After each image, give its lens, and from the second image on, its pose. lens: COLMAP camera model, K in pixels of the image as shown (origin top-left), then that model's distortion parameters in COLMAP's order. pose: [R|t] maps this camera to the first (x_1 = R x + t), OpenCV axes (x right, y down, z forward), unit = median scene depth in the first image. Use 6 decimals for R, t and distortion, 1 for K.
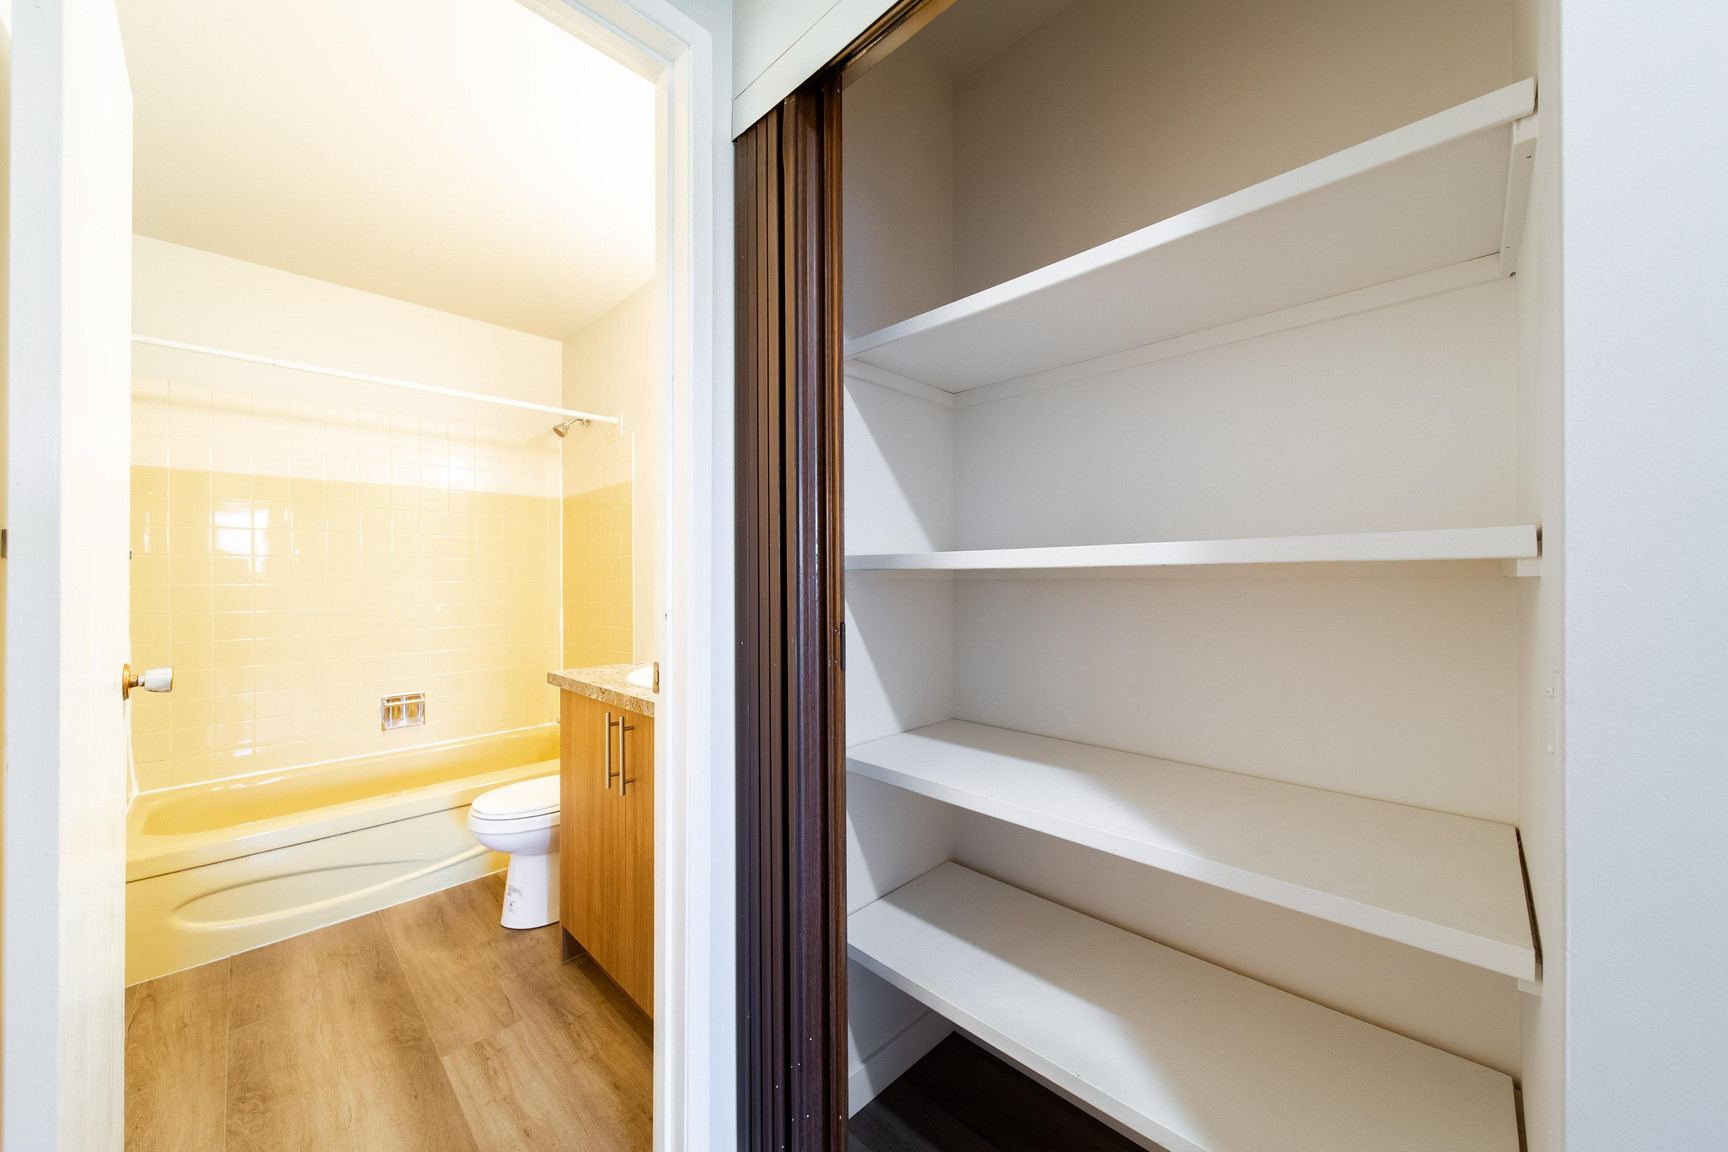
lens RADIAL K [[619.1, 0, 869.6], [0, 619.1, 576.5], [0, 0, 1]] dist [0.000116, -0.000161]
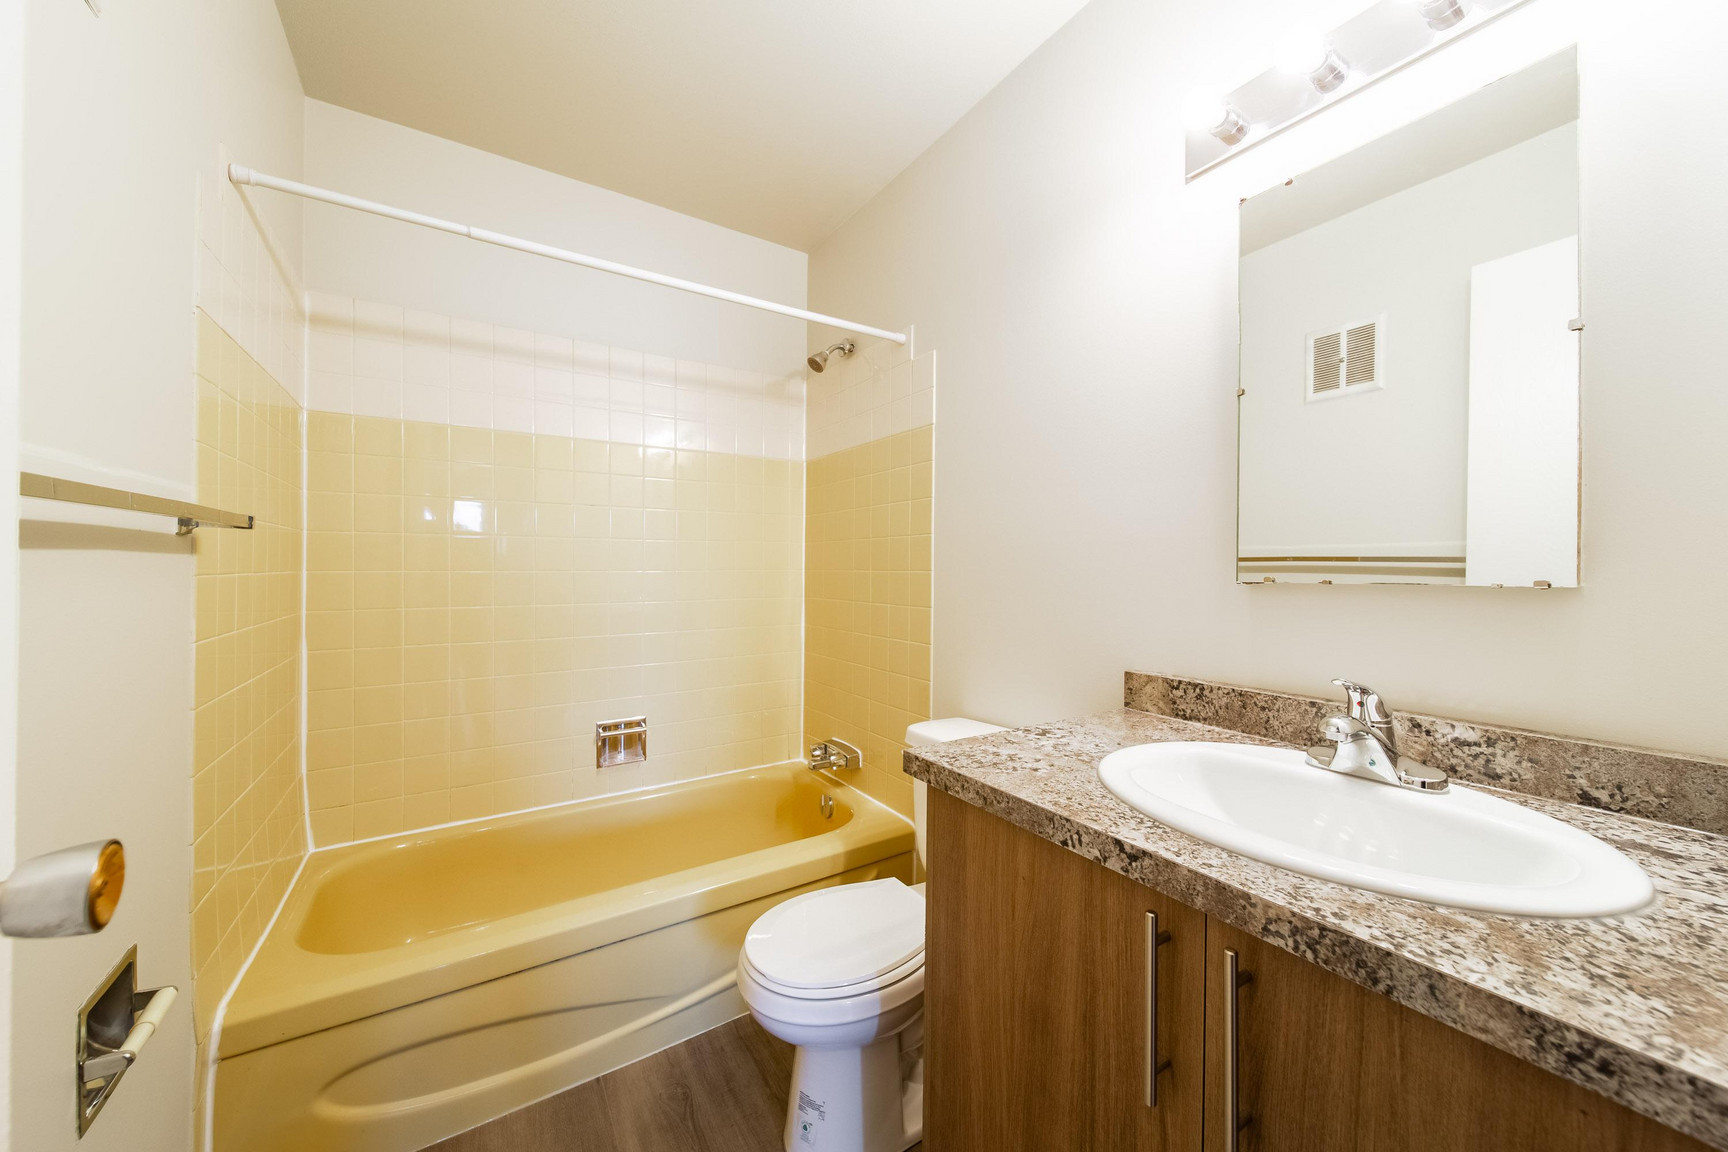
lens RADIAL K [[587.3, 0, 864.0], [0, 587.3, 576.0], [0, 0, 1]] dist [0.000828, 0.000074]
pose [[0.978635, 0.016625, -0.204931, -0.327740], [-0.014369, 0.999819, 0.012493, 0.002295], [0.205101, -0.009282, 0.978697, 0.371098]]
